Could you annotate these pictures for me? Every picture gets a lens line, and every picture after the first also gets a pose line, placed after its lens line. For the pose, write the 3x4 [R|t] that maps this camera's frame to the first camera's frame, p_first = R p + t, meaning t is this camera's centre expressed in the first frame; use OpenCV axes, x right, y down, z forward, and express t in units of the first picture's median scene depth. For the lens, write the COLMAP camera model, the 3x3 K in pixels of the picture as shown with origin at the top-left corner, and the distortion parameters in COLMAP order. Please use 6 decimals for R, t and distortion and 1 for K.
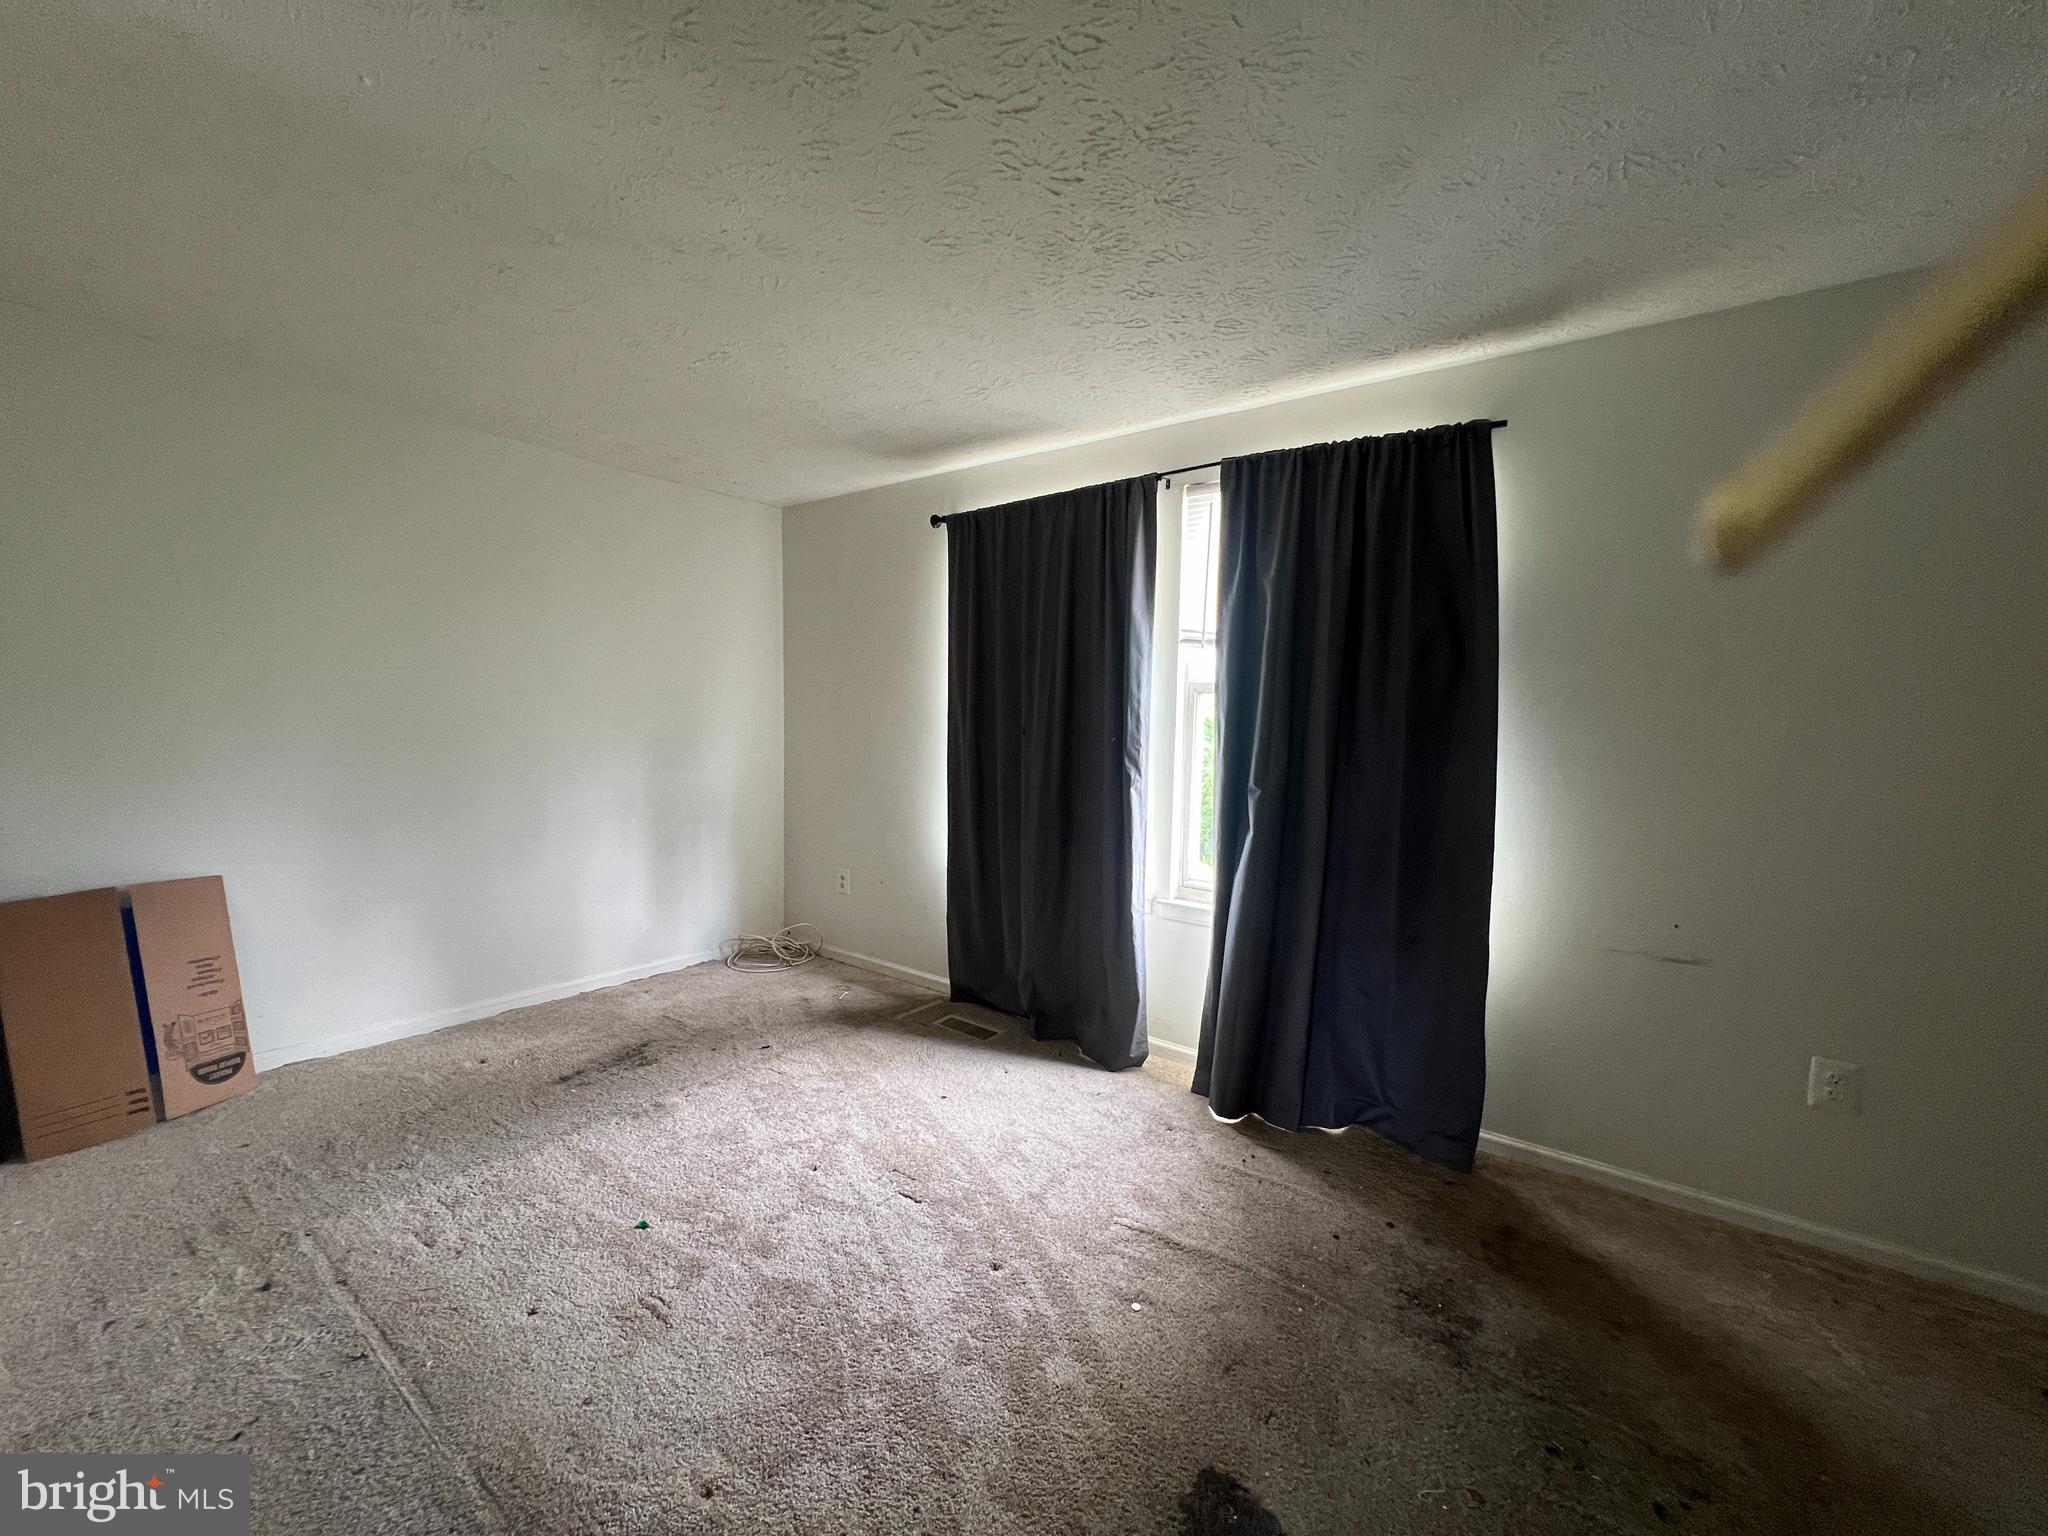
lens RADIAL K [[815.5, 0, 1027.3], [0, 815.5, 768.0], [0, 0, 1]] dist [-0.006680, 0.000232]
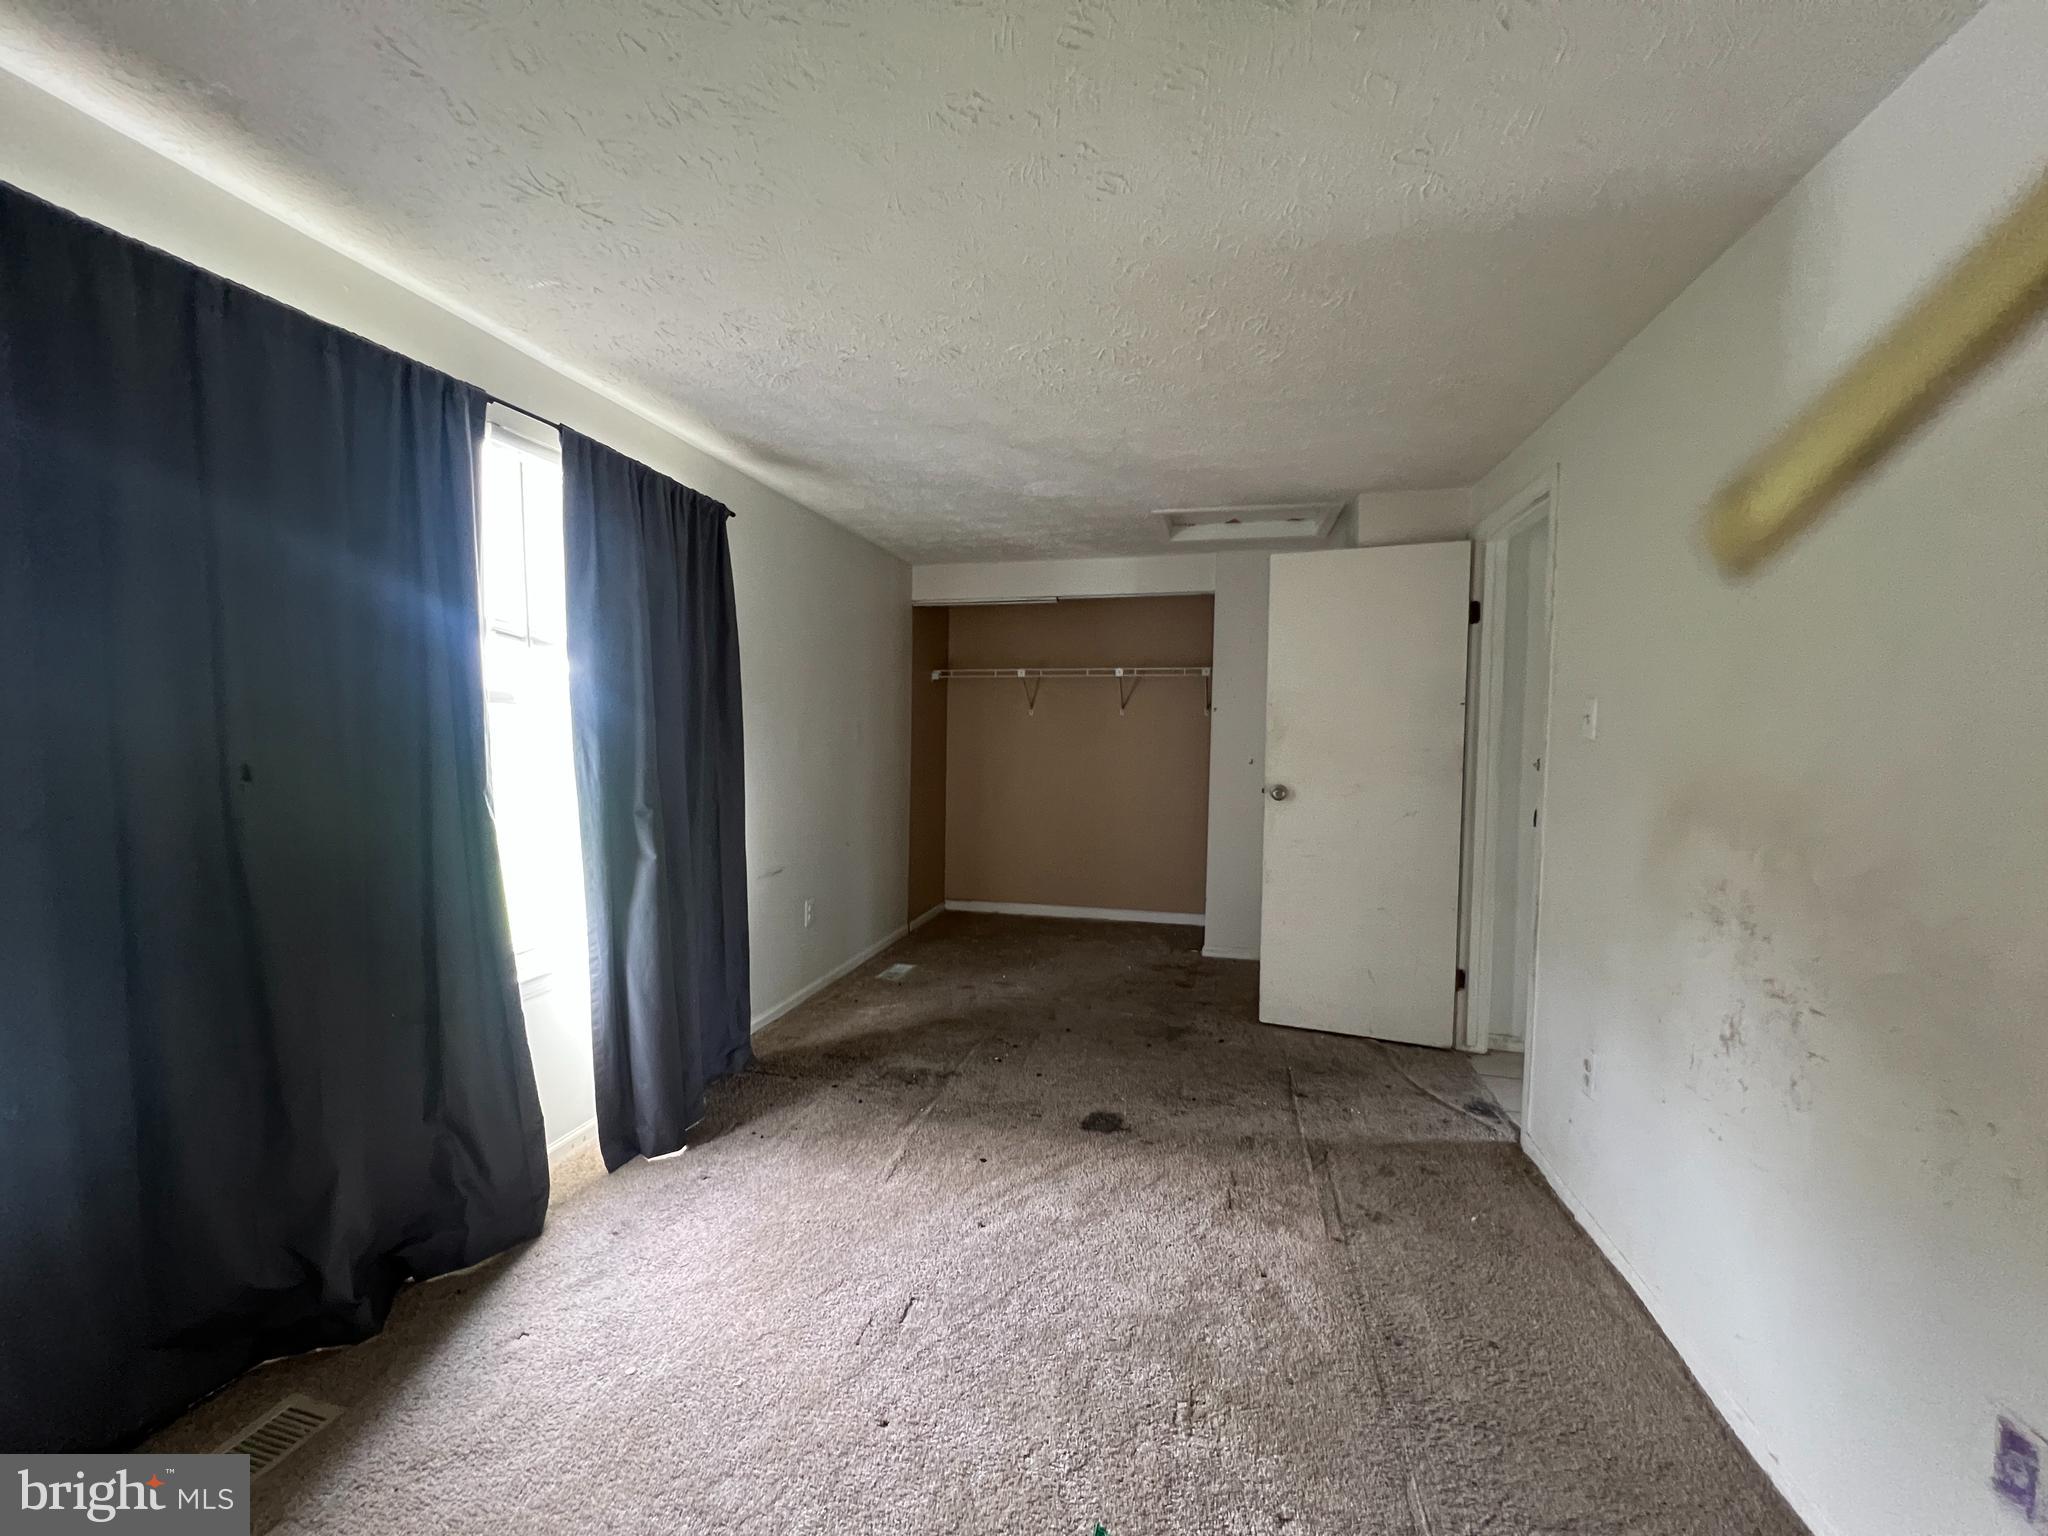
lens RADIAL K [[816.6, 0, 1026.6], [0, 816.6, 776.0], [0, 0, 1]] dist [-0.004233, -0.000053]
pose [[-0.386590, -0.081425, 0.918650, -0.845964], [0.032401, 0.994281, 0.101764, -0.107525], [-0.921682, 0.069106, -0.381741, 1.046275]]
